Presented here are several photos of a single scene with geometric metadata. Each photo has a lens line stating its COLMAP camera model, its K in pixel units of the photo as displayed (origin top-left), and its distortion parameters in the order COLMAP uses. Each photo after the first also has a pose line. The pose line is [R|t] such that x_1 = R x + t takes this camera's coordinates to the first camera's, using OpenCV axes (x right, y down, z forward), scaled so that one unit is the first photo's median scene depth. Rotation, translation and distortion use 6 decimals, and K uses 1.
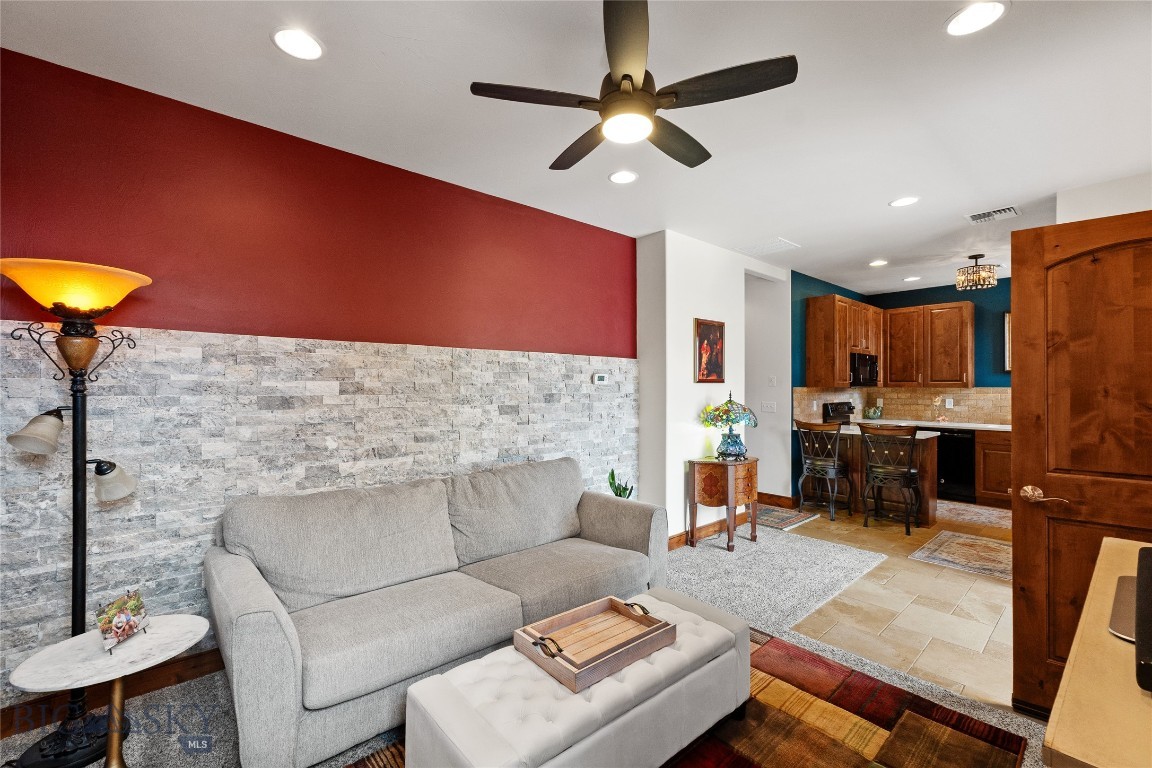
lens RADIAL K [[486.4, 0, 573.2], [0, 486.4, 384.9], [0, 0, 1]] dist [0.001128, -0.000046]
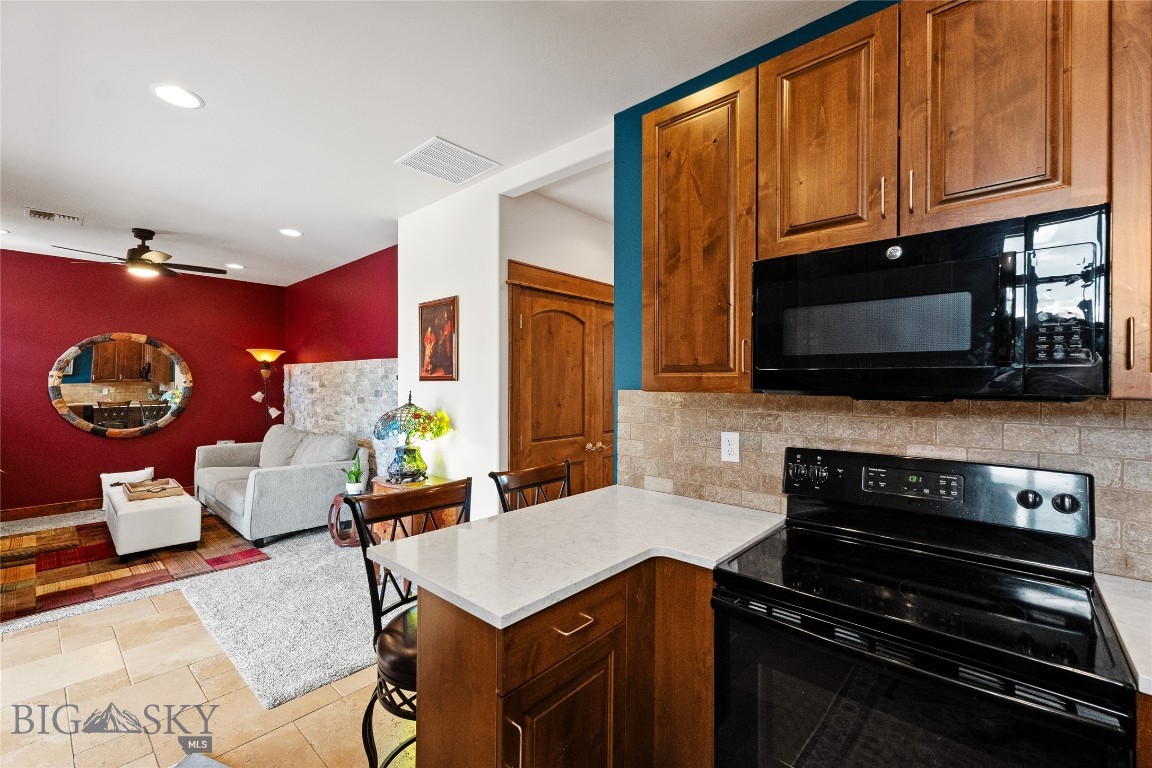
lens RADIAL K [[486.4, 0, 580.8], [0, 486.4, 383.5], [0, 0, 1]] dist [0.001128, -0.000046]
pose [[0.118556, 0.000585, -0.992947, 1.331246], [-0.000781, 1.000000, 0.000496, -0.000853], [0.992947, 0.000717, 0.118557, 1.401585]]
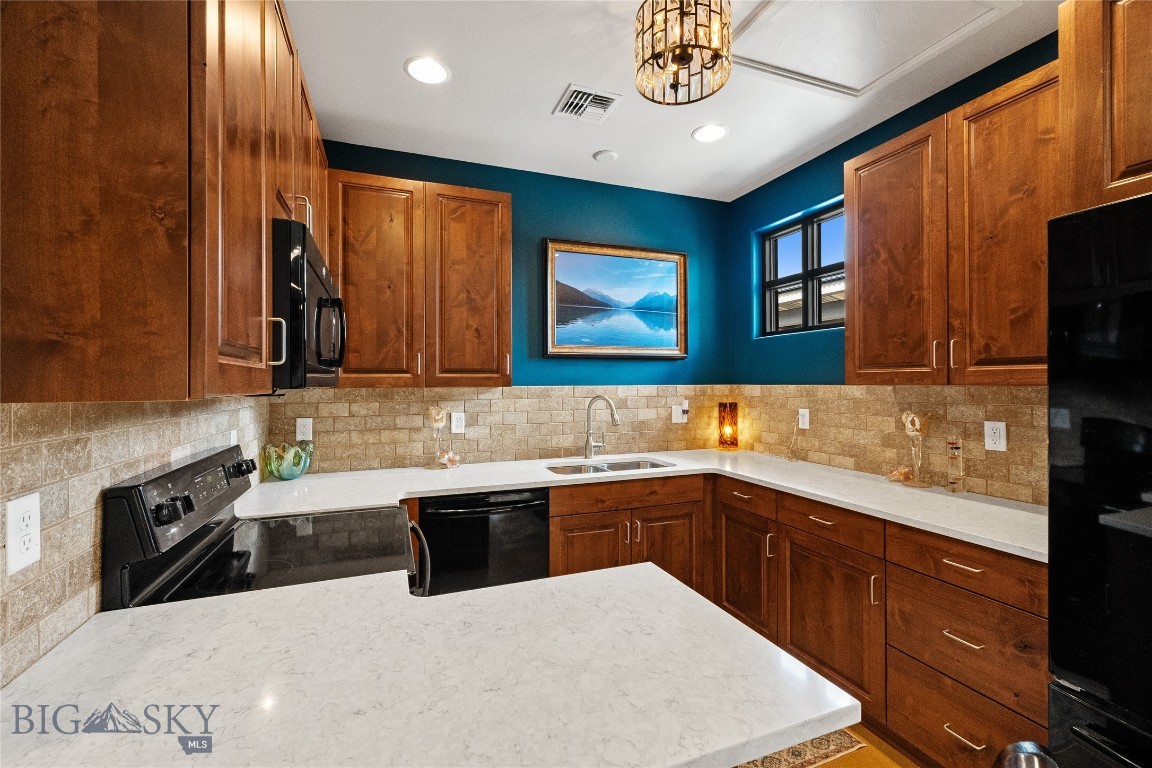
lens RADIAL K [[486.4, 0, 570.9], [0, 486.4, 380.7], [0, 0, 1]] dist [0.001128, -0.000046]
pose [[0.355536, -0.000039, 0.934663, 0.690362], [0.002922, 0.999995, -0.001070, 0.000847], [-0.934658, 0.003112, 0.355534, 1.315148]]
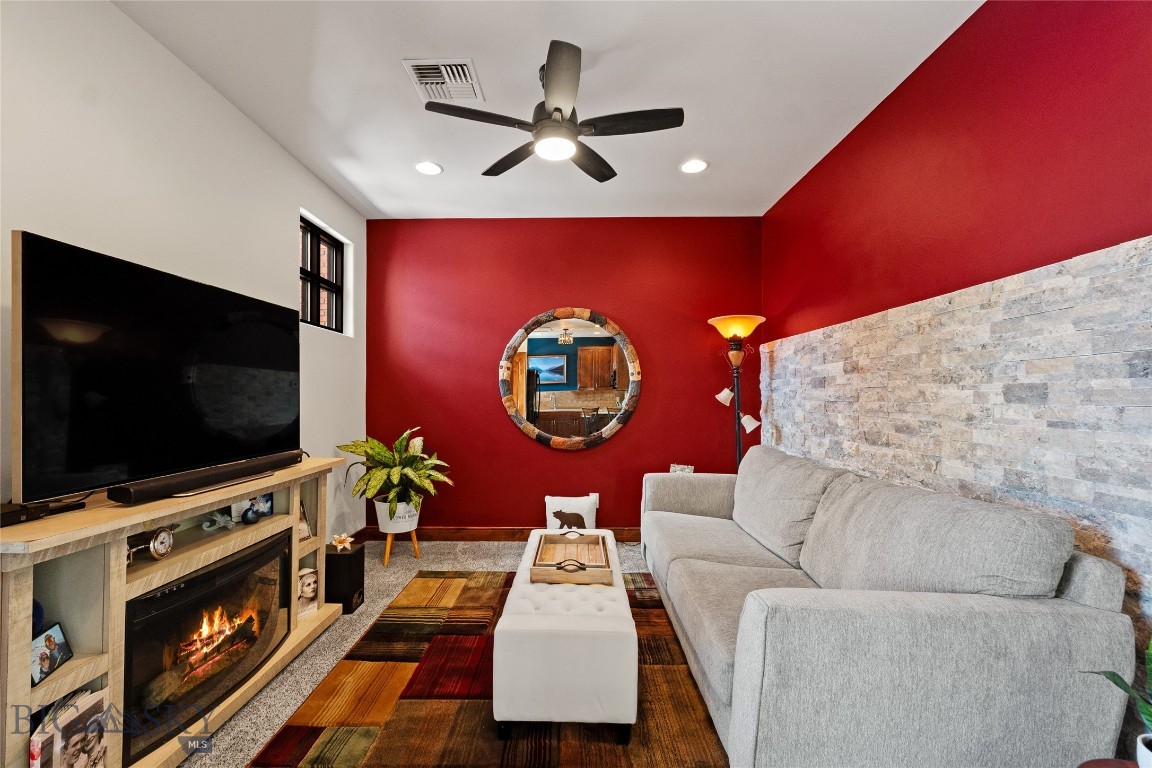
lens RADIAL K [[486.4, 0, 576.6], [0, 486.4, 383.6], [0, 0, 1]] dist [0.001128, -0.000046]
pose [[-0.657110, -0.025872, -0.753351, 0.496727], [-0.000850, 0.999436, -0.033583, 0.054897], [0.753794, -0.021428, -0.656761, 0.925252]]
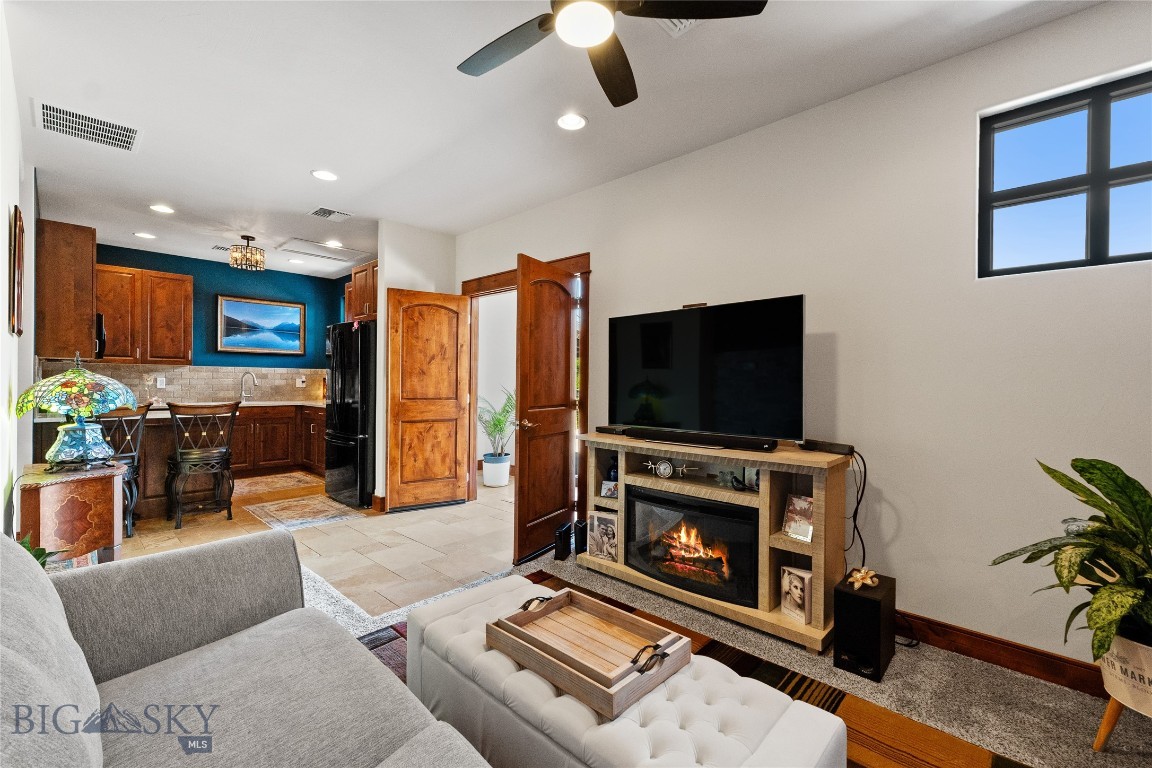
lens RADIAL K [[486.4, 0, 571.4], [0, 486.4, 384.6], [0, 0, 1]] dist [0.001128, -0.000046]
pose [[-0.087603, -0.008017, 0.996123, -0.367742], [-0.010816, 0.999916, 0.007096, 0.047523], [-0.996097, -0.010153, -0.087682, 0.550750]]
